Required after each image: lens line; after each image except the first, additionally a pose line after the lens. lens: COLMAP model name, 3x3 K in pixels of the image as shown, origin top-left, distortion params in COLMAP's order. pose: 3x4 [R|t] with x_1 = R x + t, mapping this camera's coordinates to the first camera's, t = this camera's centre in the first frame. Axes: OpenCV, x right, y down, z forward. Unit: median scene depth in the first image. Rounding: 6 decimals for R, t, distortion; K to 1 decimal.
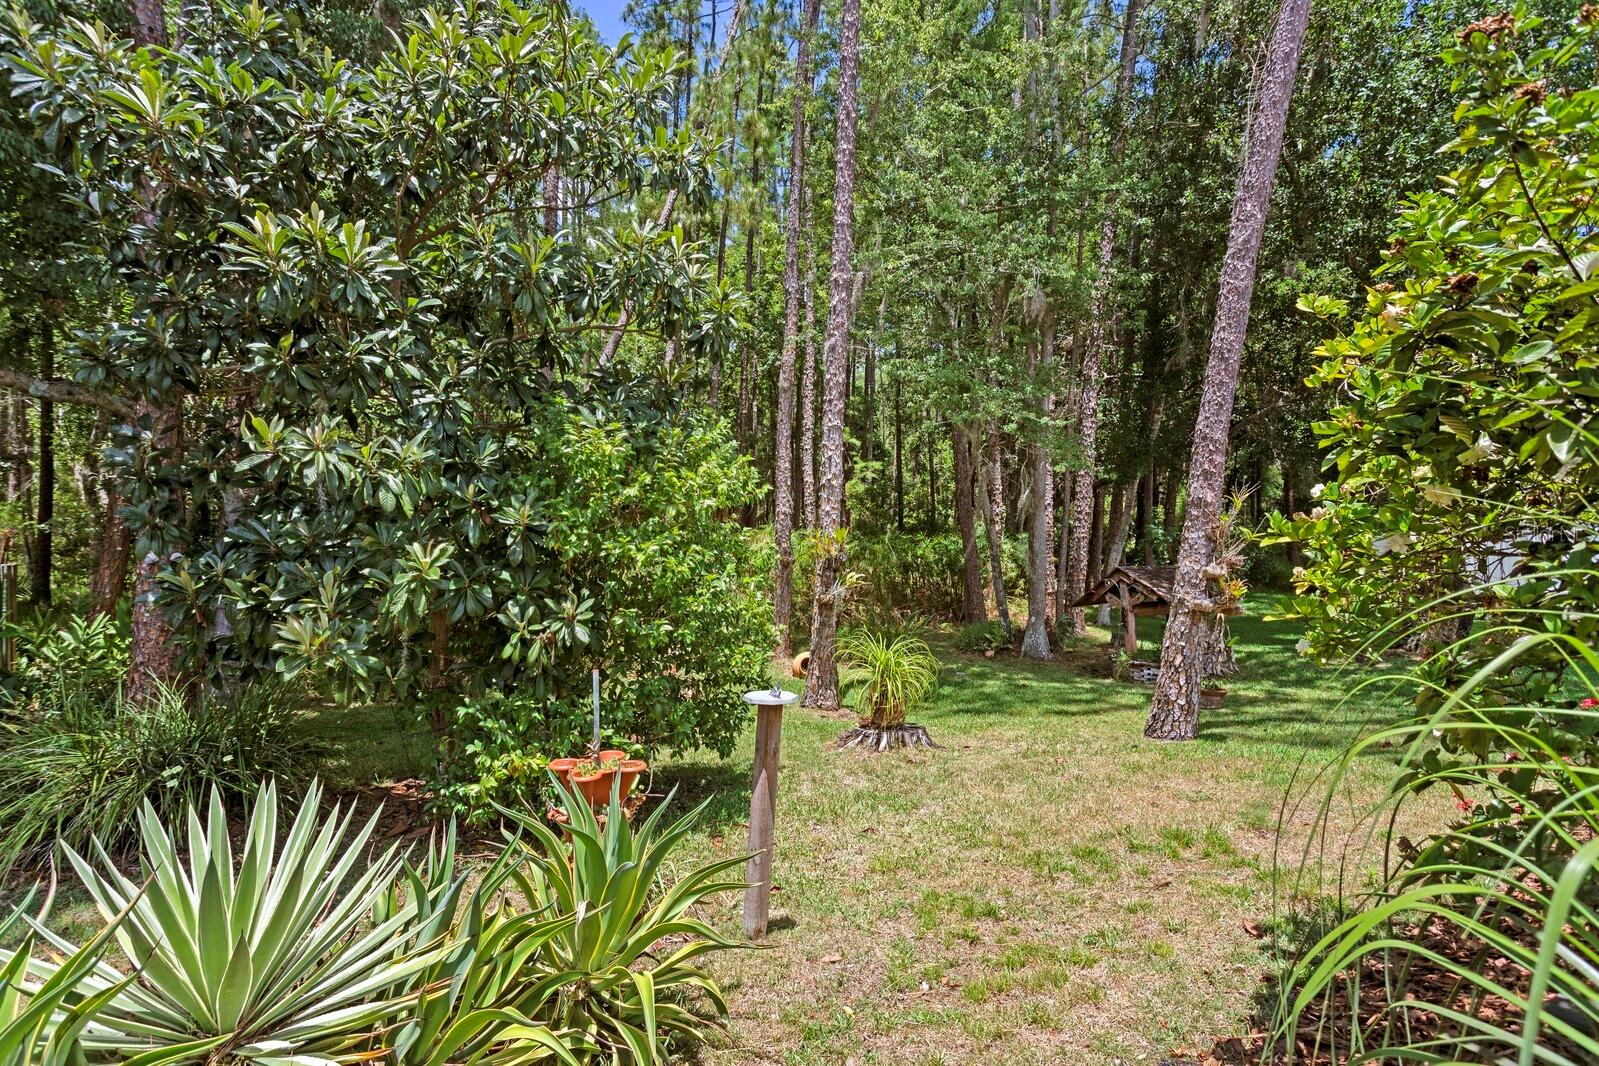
lens RADIAL K [[801.4, 0, 795.5], [0, 801.4, 532.7], [0, 0, 1]] dist [-0.010894, 0.004004]
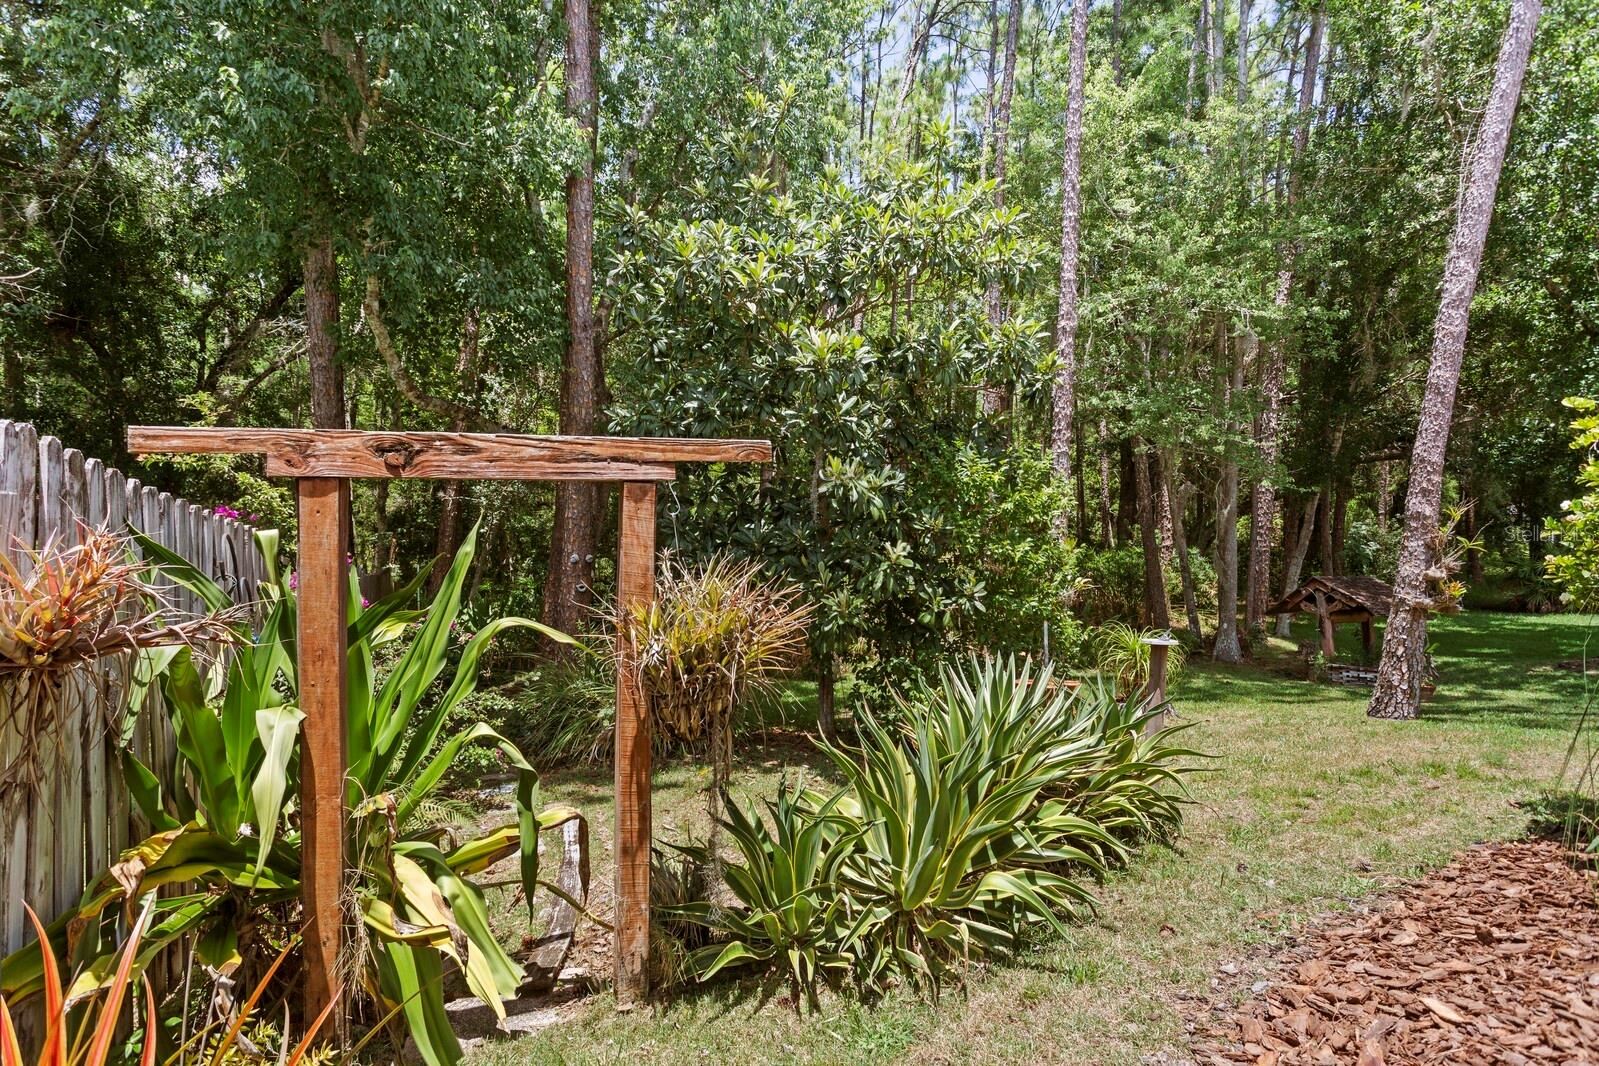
lens RADIAL K [[801.4, 0, 807.3], [0, 801.4, 530.4], [0, 0, 1]] dist [-0.010894, 0.004004]
pose [[0.991132, 0.000623, -0.132883, -0.224446], [-0.003833, 0.999707, -0.023905, 0.014754], [0.132829, 0.024203, 0.990843, -0.272548]]
